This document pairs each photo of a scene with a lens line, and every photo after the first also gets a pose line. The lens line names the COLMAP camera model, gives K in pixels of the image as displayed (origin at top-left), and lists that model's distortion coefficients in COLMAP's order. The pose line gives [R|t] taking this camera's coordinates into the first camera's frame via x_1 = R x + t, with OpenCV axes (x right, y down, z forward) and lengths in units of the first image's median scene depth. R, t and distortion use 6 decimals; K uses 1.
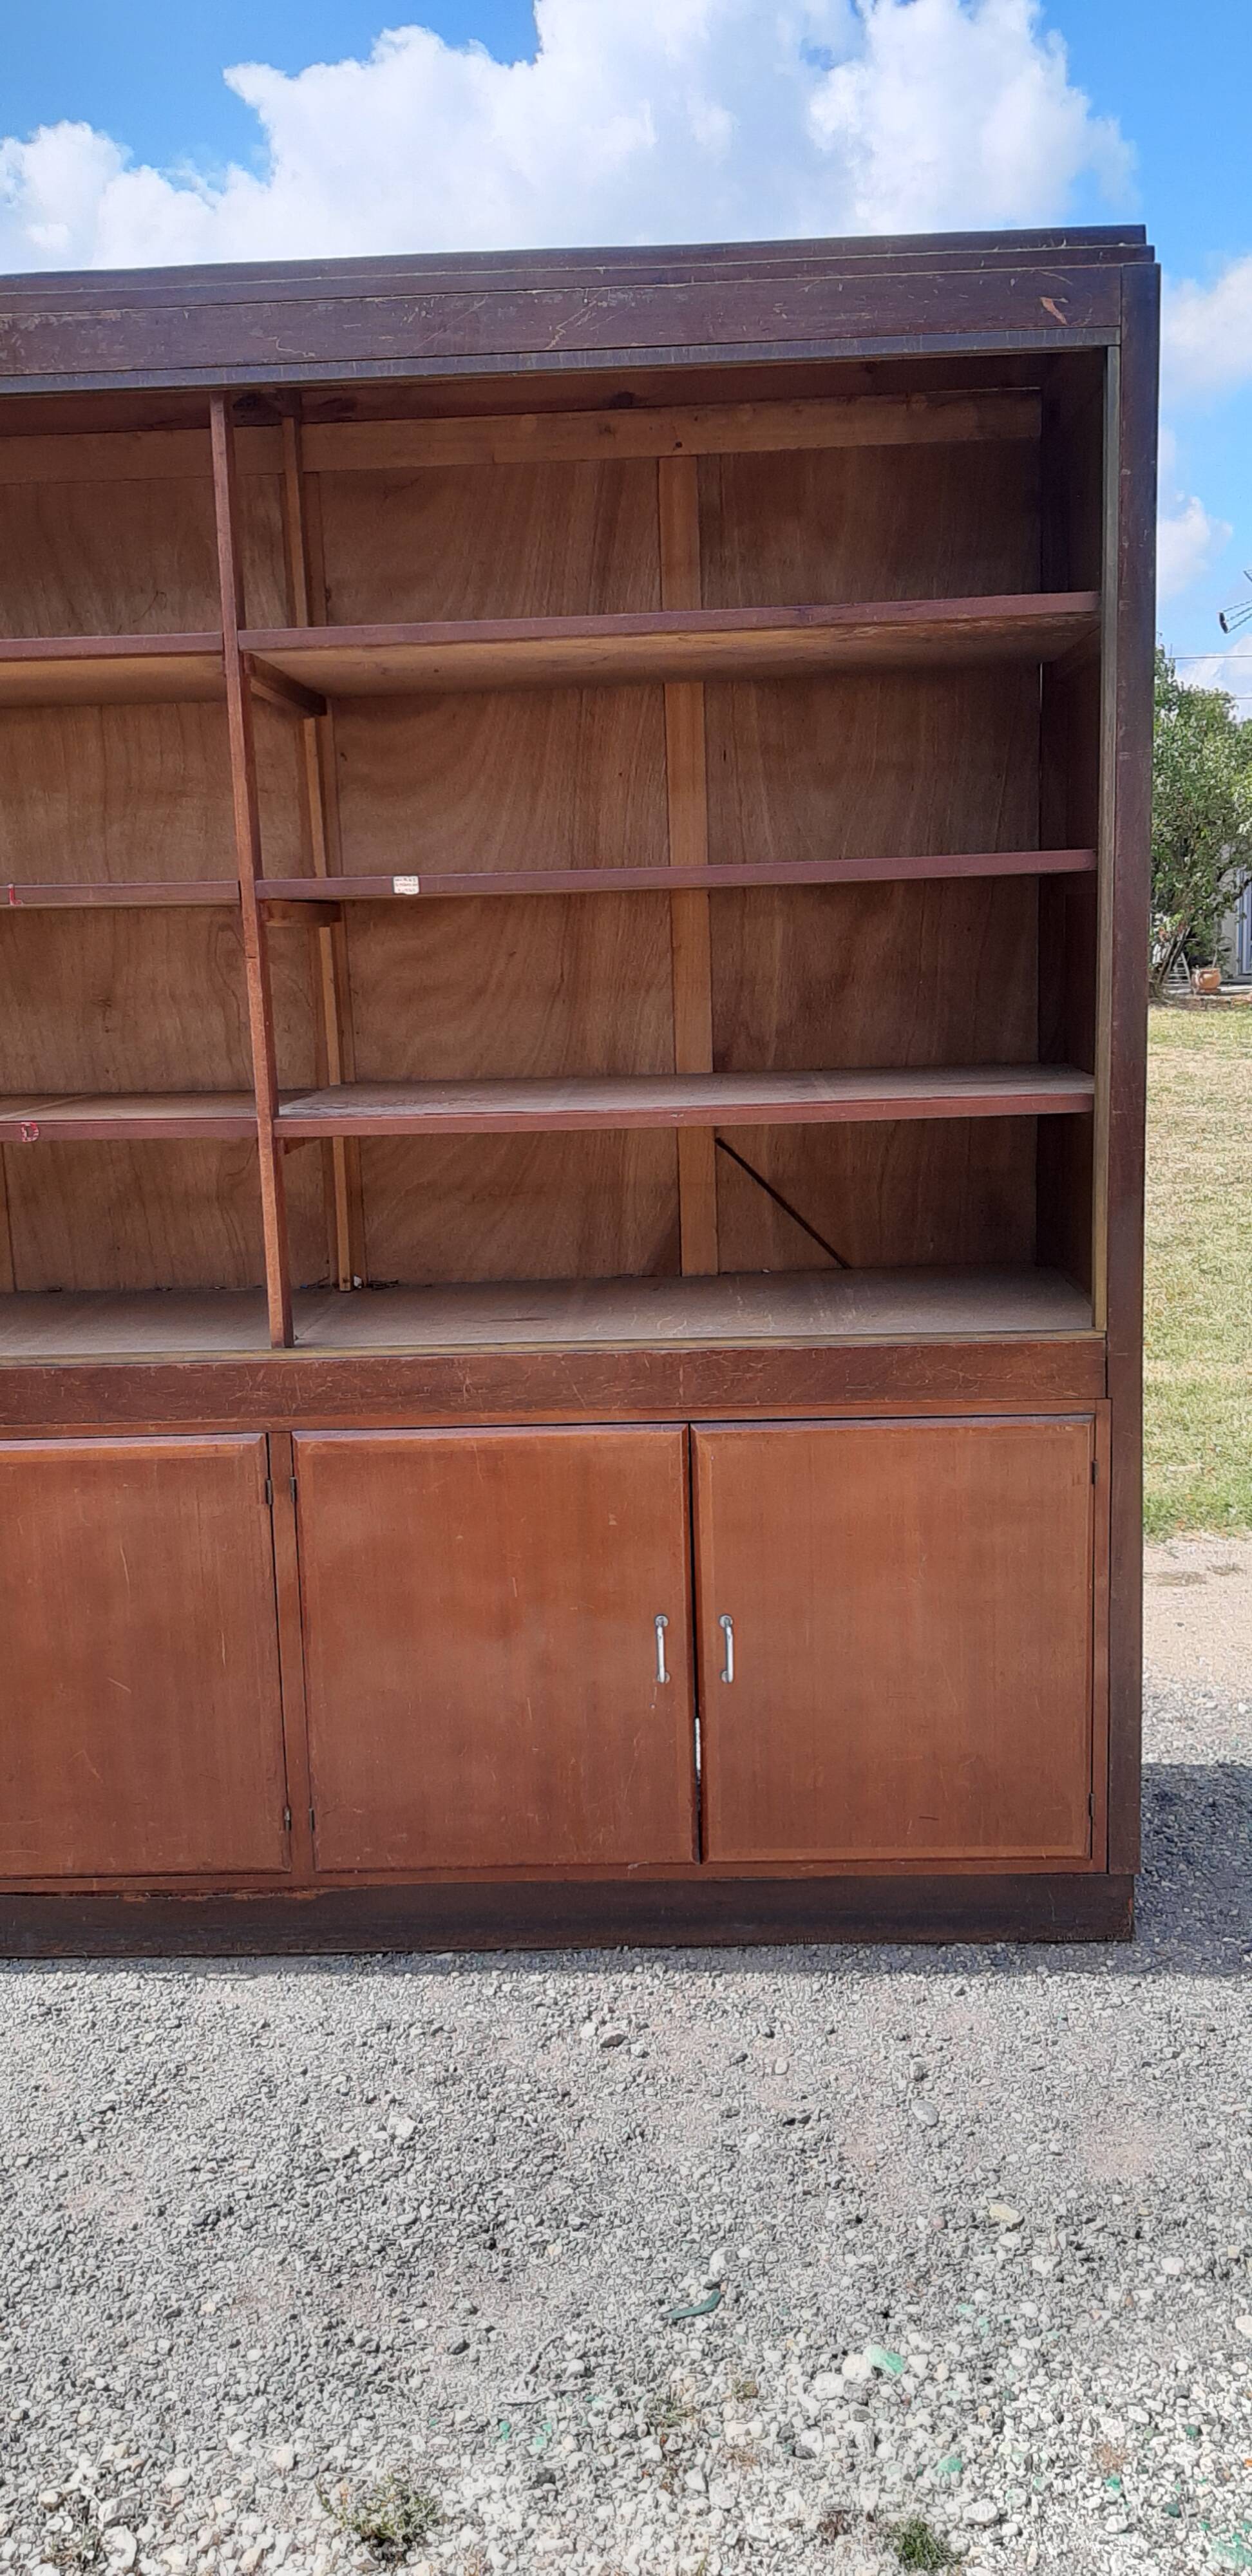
lens RADIAL K [[2059.6, 0, 657.7], [0, 2059.6, 1283.3], [0, 0, 1]] dist [0.078889, -0.153102]
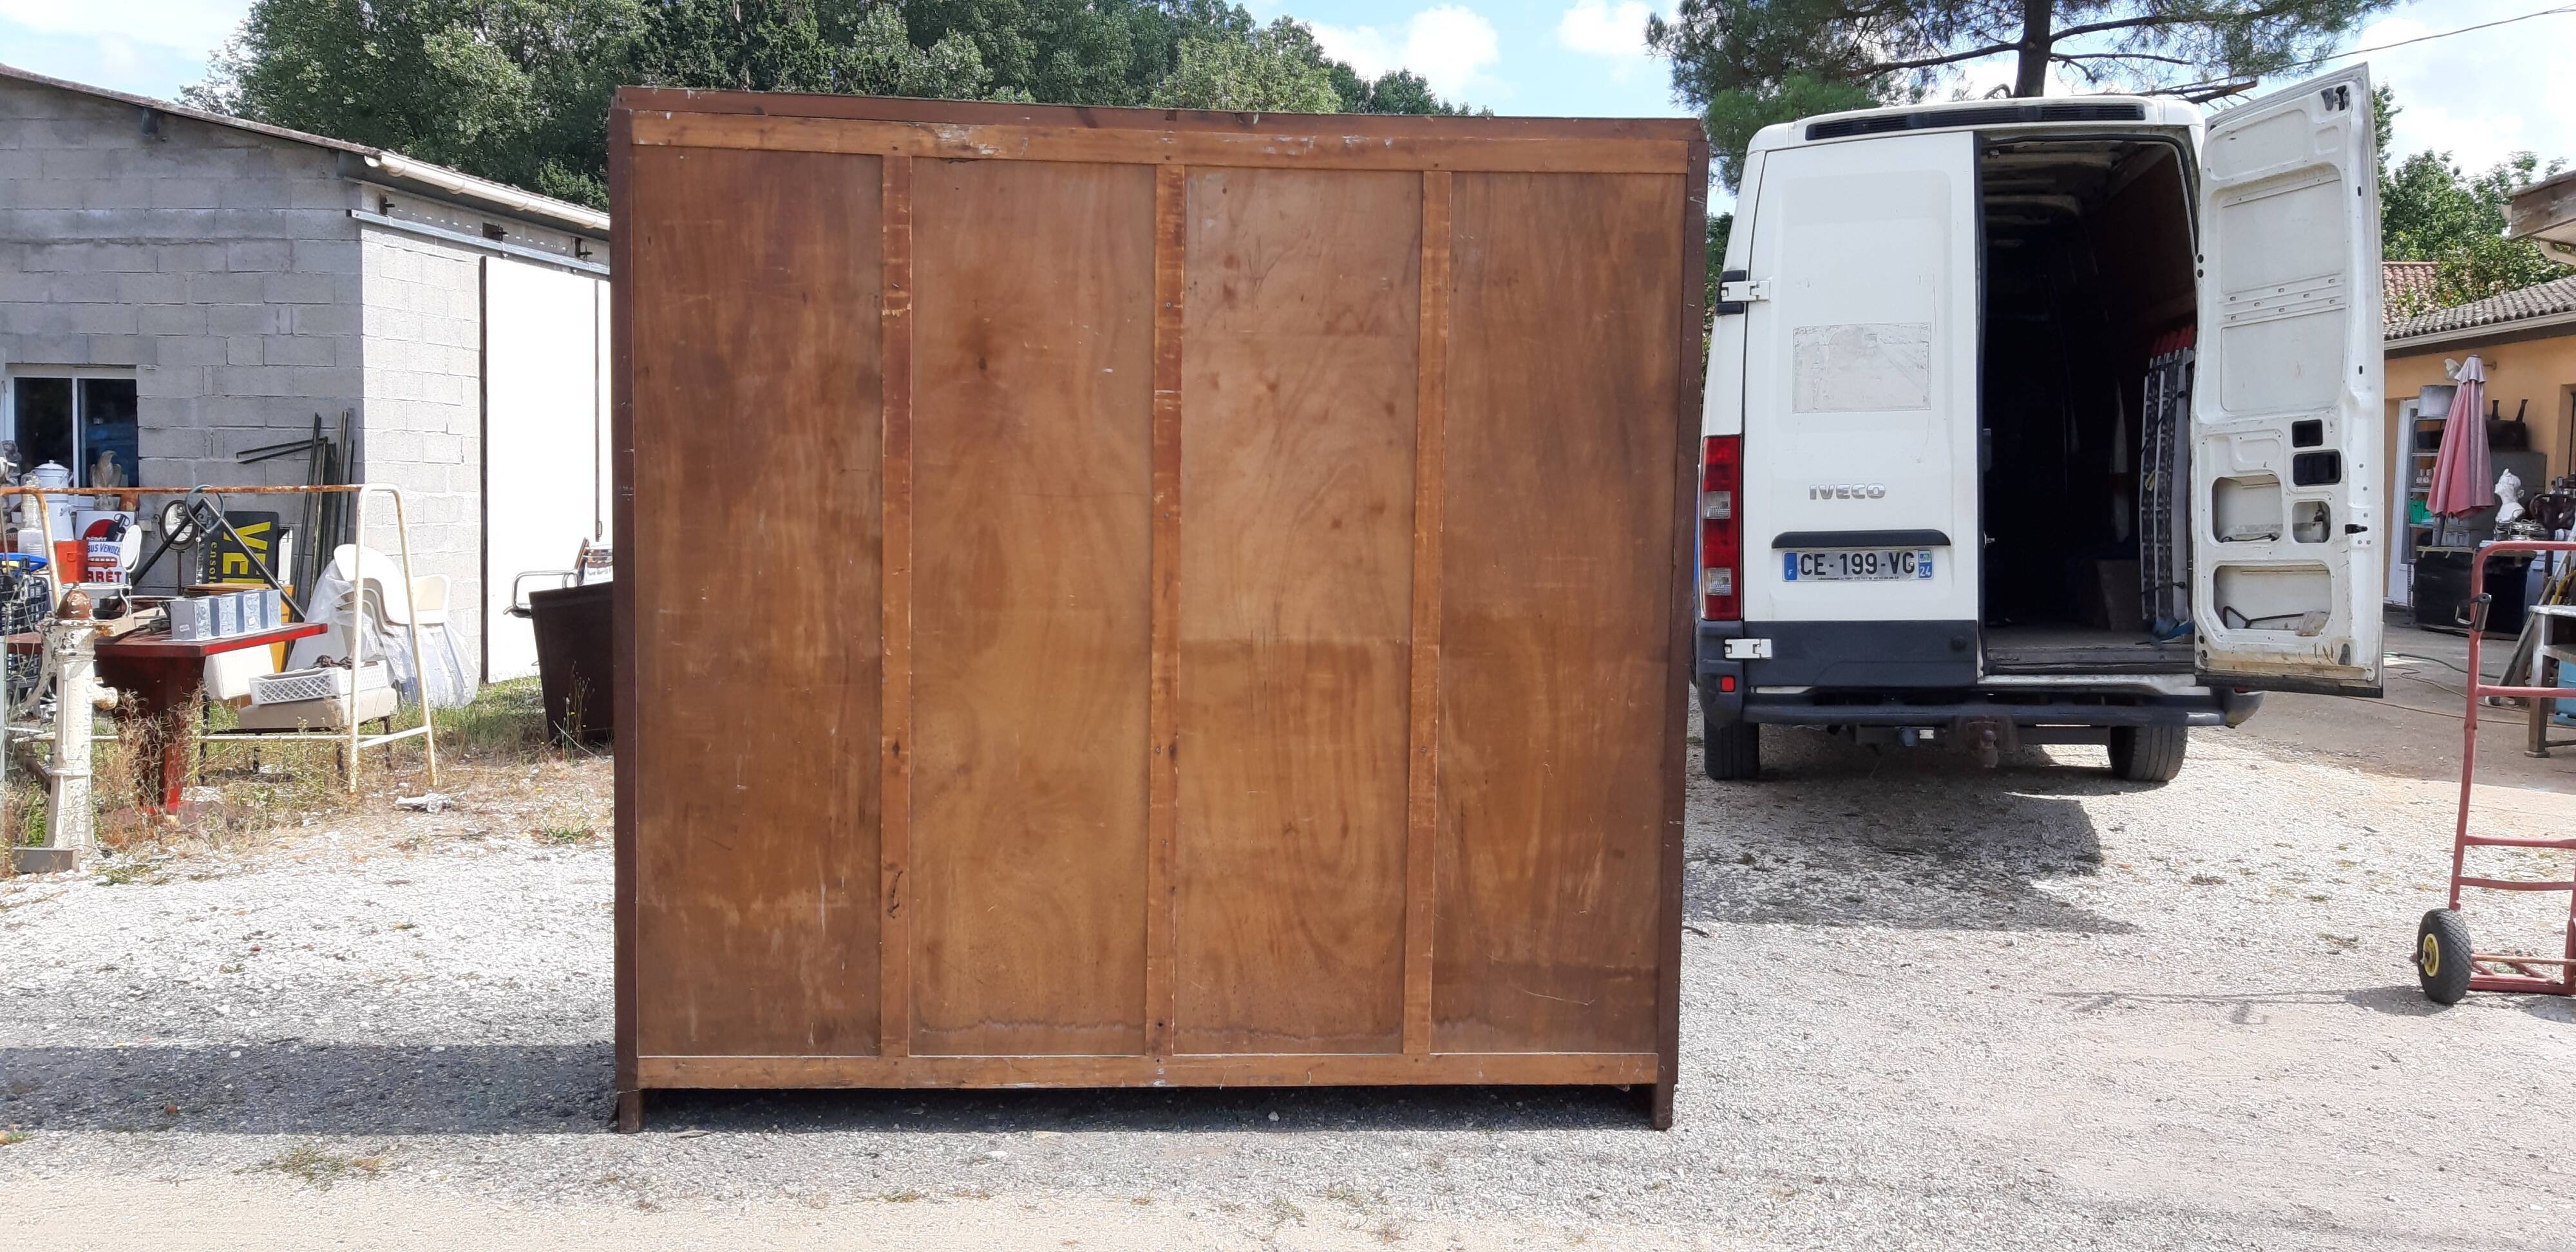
lens RADIAL K [[2059.6, 0, 1296.0], [0, 2059.6, 620.1], [0, 0, 1]] dist [0.078889, -0.153102]
pose [[-0.996296, 0.020523, -0.083505, -0.155871], [-0.002952, 0.962366, 0.271740, -0.528802], [0.085939, 0.270980, -0.958741, 2.691158]]
